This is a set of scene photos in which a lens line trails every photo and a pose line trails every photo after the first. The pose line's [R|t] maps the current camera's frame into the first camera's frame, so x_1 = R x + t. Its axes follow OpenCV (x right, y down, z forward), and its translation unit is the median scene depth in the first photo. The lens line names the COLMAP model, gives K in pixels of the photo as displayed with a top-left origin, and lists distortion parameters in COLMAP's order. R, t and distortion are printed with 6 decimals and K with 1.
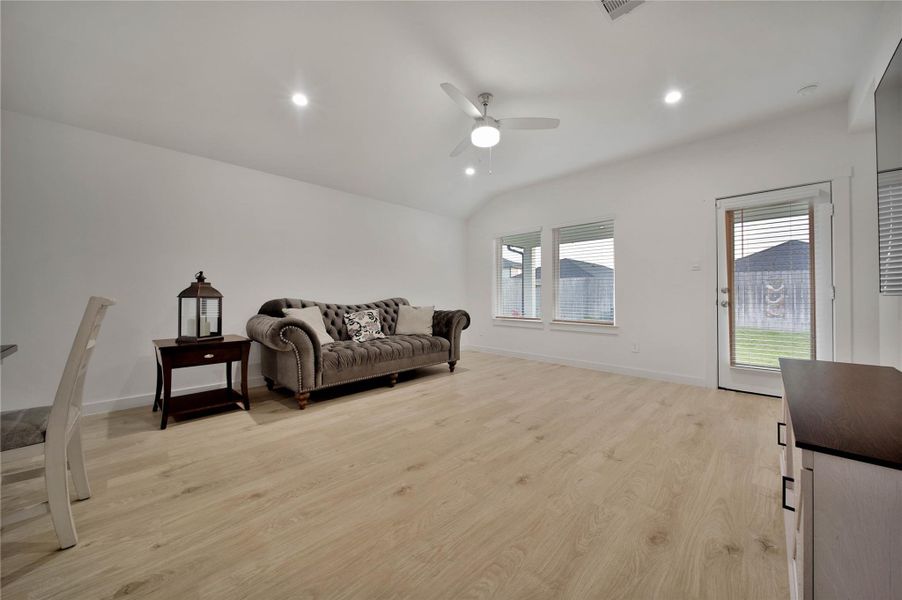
lens RADIAL K [[318.4, 0, 452.2], [0, 318.4, 293.7], [0, 0, 1]] dist [0.000267, -0.000149]
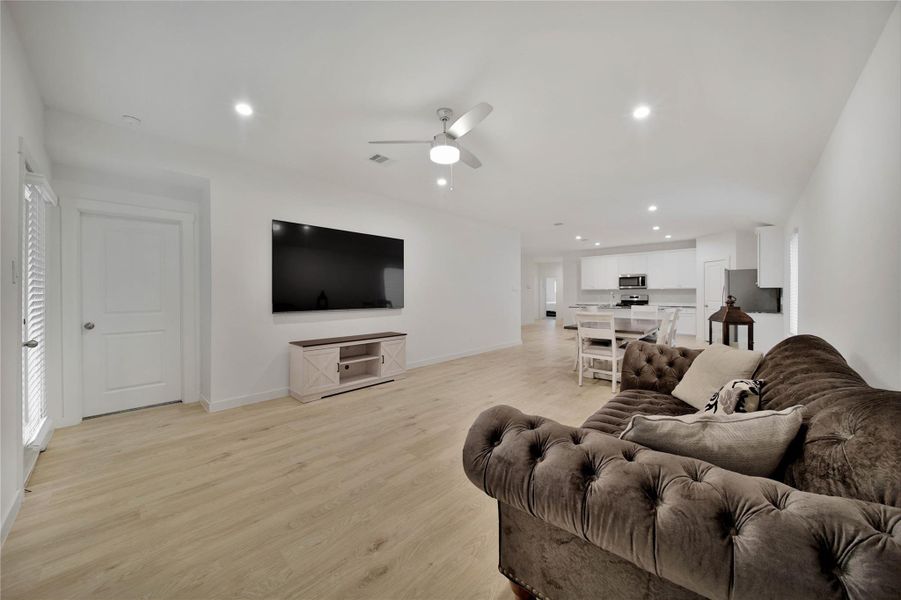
lens RADIAL K [[316.3, 0, 449.0], [0, 316.3, 295.3], [0, 0, 1]] dist [0.000996, -0.000021]
pose [[-0.999689, 0.000680, -0.024945, 0.125712], [0.000853, 0.999976, -0.006906, -0.068916], [0.024940, -0.006925, -0.999665, 2.102673]]
